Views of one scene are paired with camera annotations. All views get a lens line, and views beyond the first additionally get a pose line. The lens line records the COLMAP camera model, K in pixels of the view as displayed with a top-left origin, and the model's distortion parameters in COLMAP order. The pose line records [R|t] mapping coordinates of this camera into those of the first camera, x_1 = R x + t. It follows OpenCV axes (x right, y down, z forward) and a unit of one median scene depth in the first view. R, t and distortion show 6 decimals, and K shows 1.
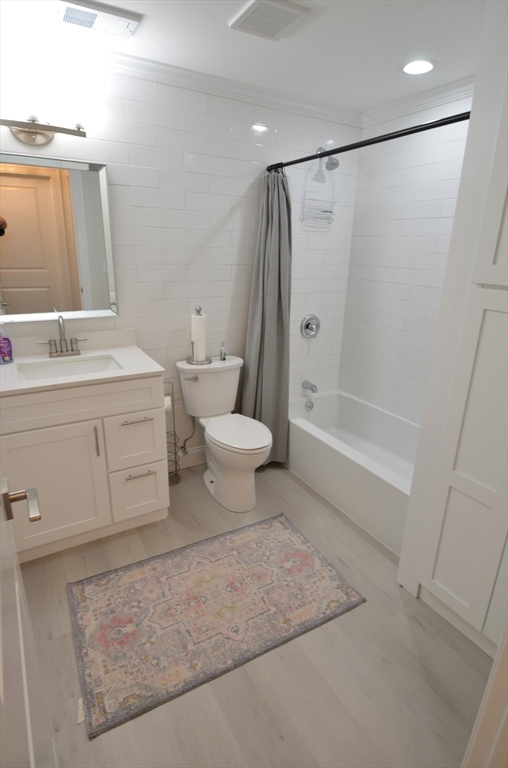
lens RADIAL K [[401.7, 0, 256.9], [0, 401.7, 376.4], [0, 0, 1]] dist [0.000336, -0.000034]
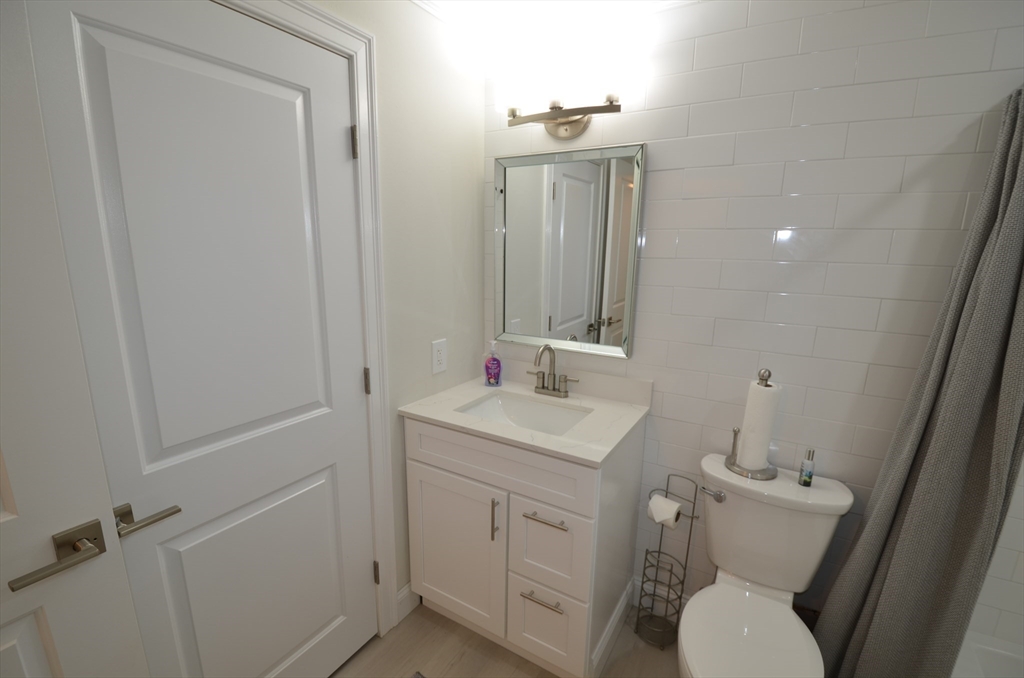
lens RADIAL K [[450.3, 0, 514.6], [0, 450.3, 350.8], [0, 0, 1]] dist [0.005741, -0.017624]
pose [[0.485045, 0.174133, -0.856977, 0.196714], [-0.275256, 0.960564, 0.039388, -0.129498], [0.830040, 0.216783, 0.513848, 0.412421]]
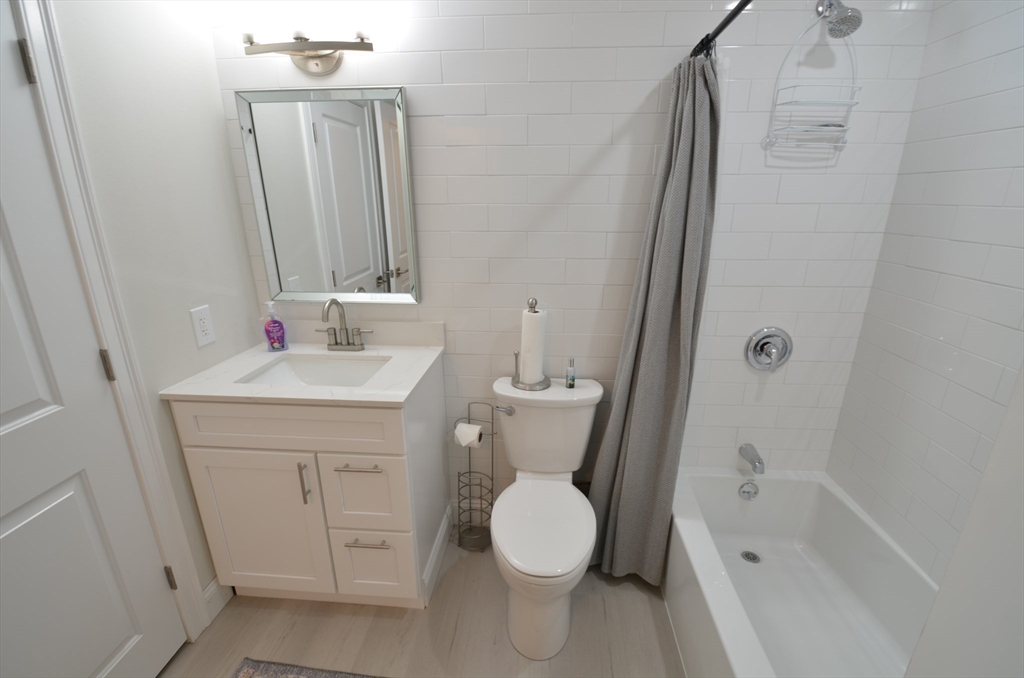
lens RADIAL K [[449.4, 0, 516.1], [0, 449.4, 349.9], [0, 0, 1]] dist [0.005724, -0.017618]
pose [[0.824115, 0.152404, -0.545534, 0.225572], [-0.154653, 0.987070, 0.042127, -0.119755], [0.544901, 0.049652, 0.837029, 0.401040]]
